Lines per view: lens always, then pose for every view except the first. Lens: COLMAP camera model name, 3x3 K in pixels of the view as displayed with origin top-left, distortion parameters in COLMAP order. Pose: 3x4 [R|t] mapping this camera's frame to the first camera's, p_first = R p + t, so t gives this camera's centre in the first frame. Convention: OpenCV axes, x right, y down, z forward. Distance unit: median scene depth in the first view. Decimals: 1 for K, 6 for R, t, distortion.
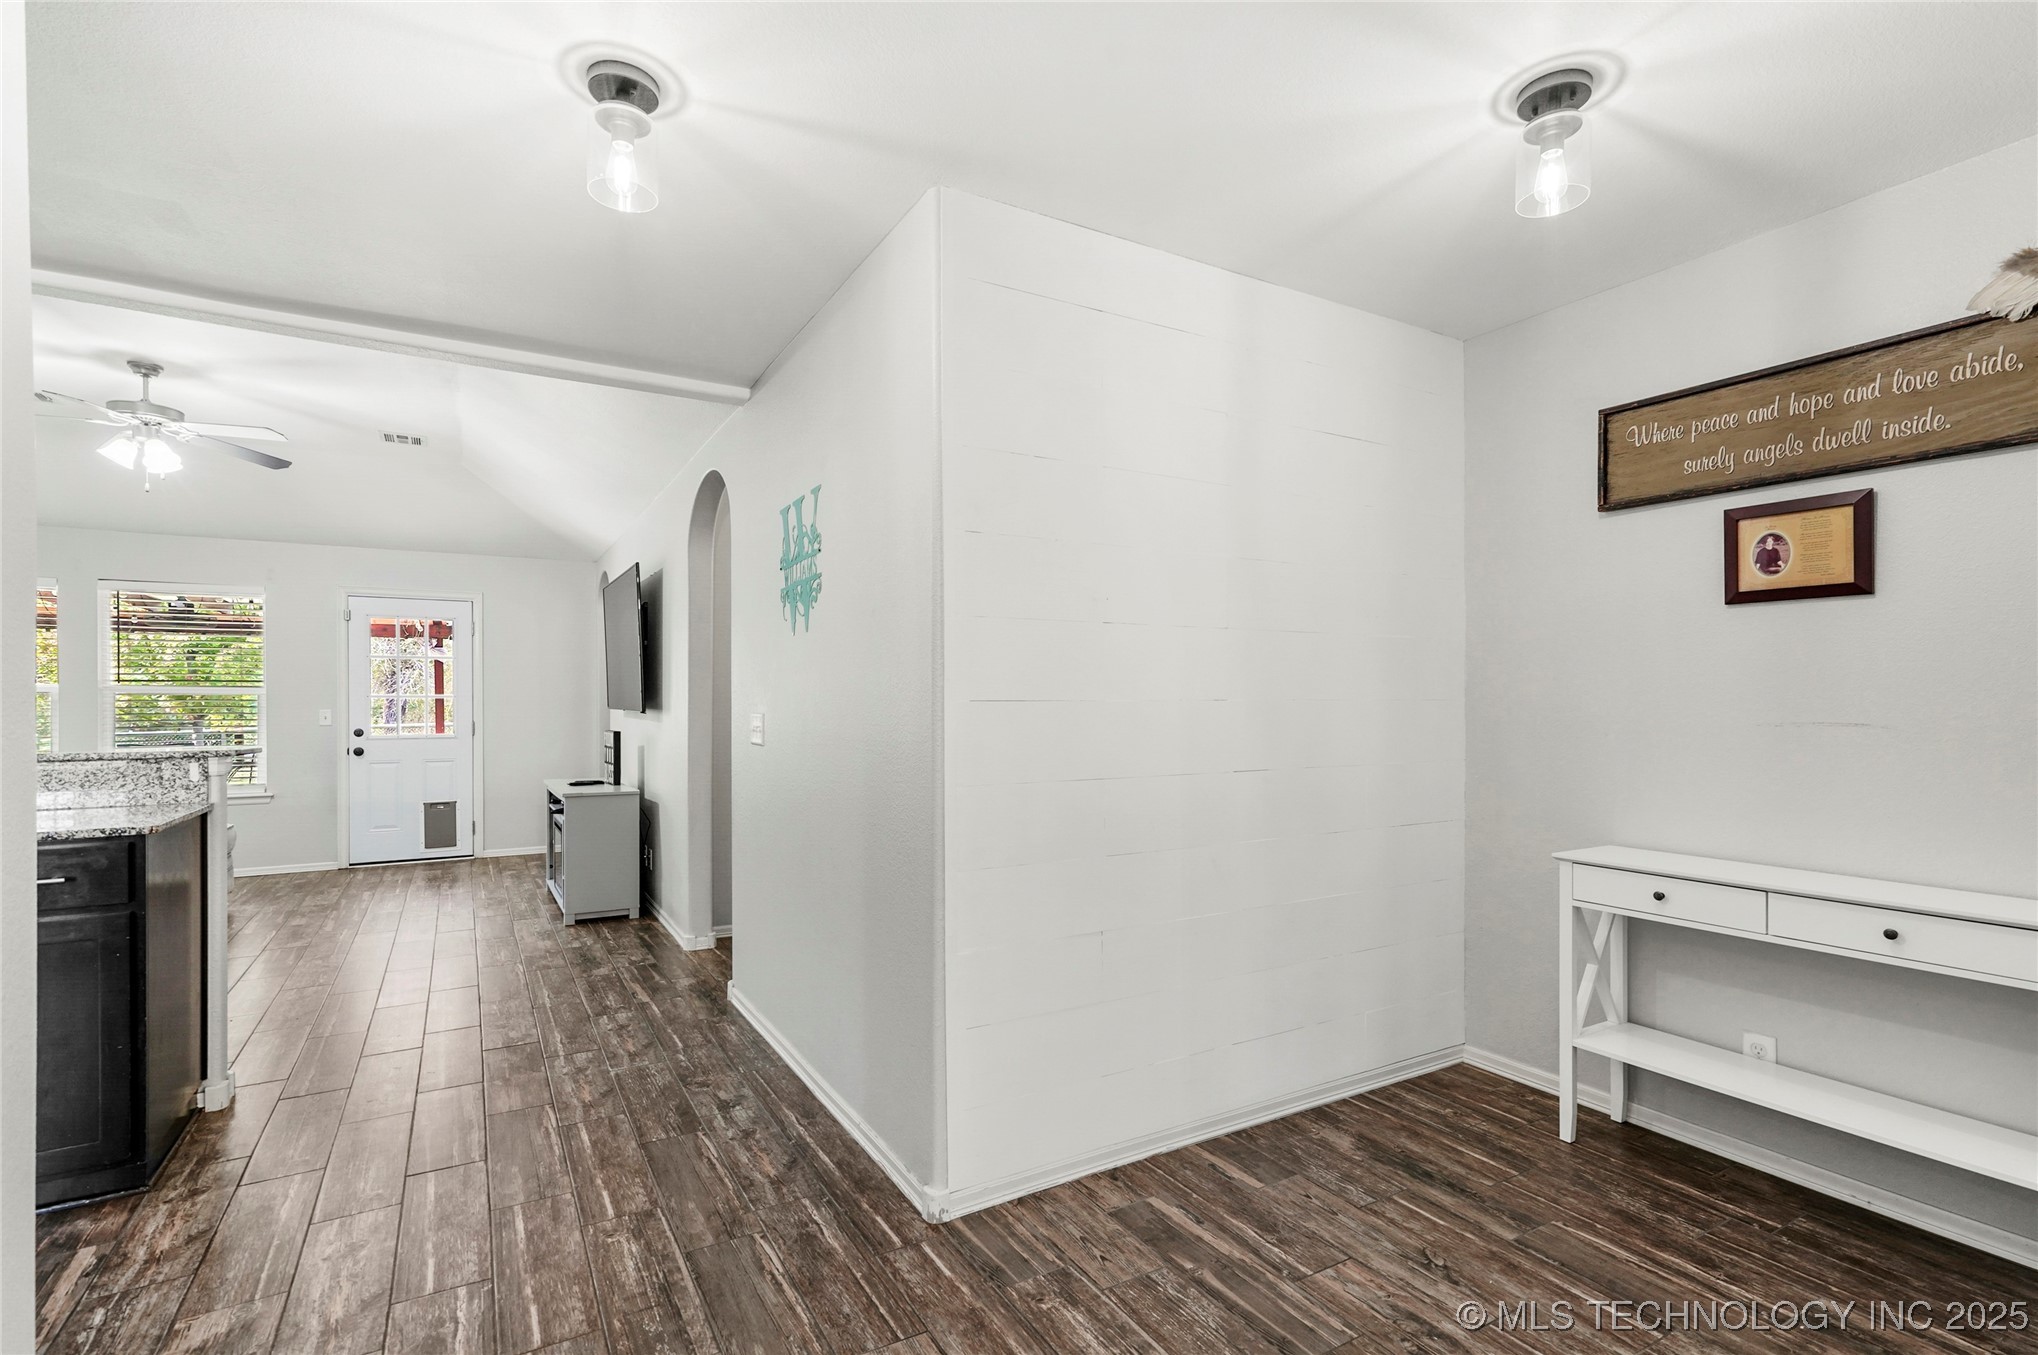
lens RADIAL K [[938.2, 0, 1004.0], [0, 938.2, 707.5], [0, 0, 1]] dist [0.011997, 0.000628]
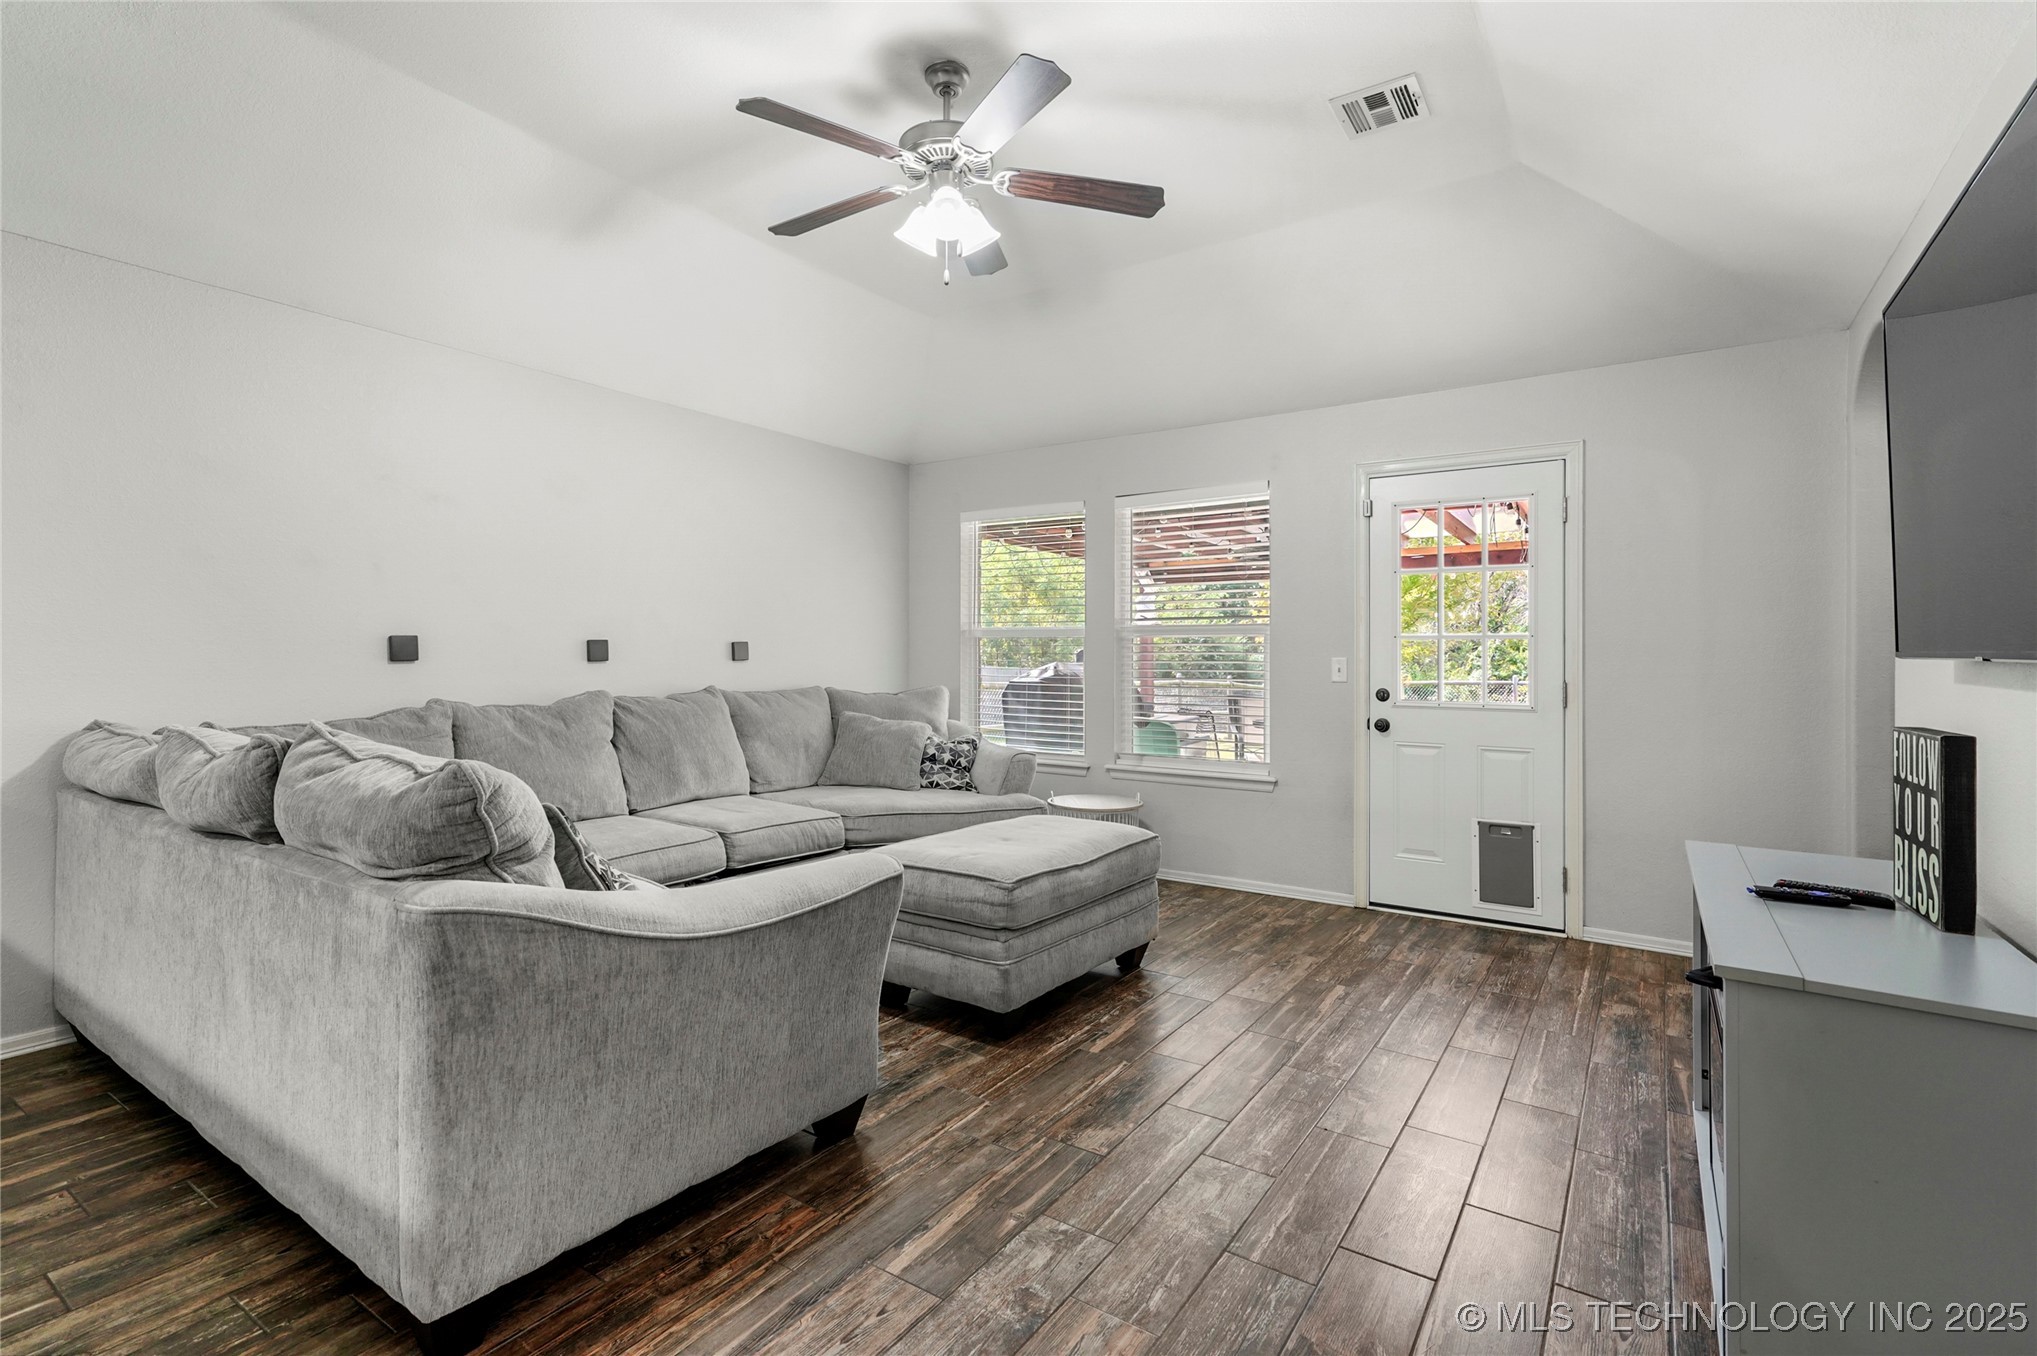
lens RADIAL K [[931.9, 0, 1013.5], [0, 931.9, 652.5], [0, 0, 1]] dist [-0.000972, 0.000424]
pose [[0.429564, 0.000299, -0.903036, -0.576716], [-0.011069, 0.999927, -0.004934, 0.010835], [0.902968, 0.012115, 0.429536, 1.283597]]
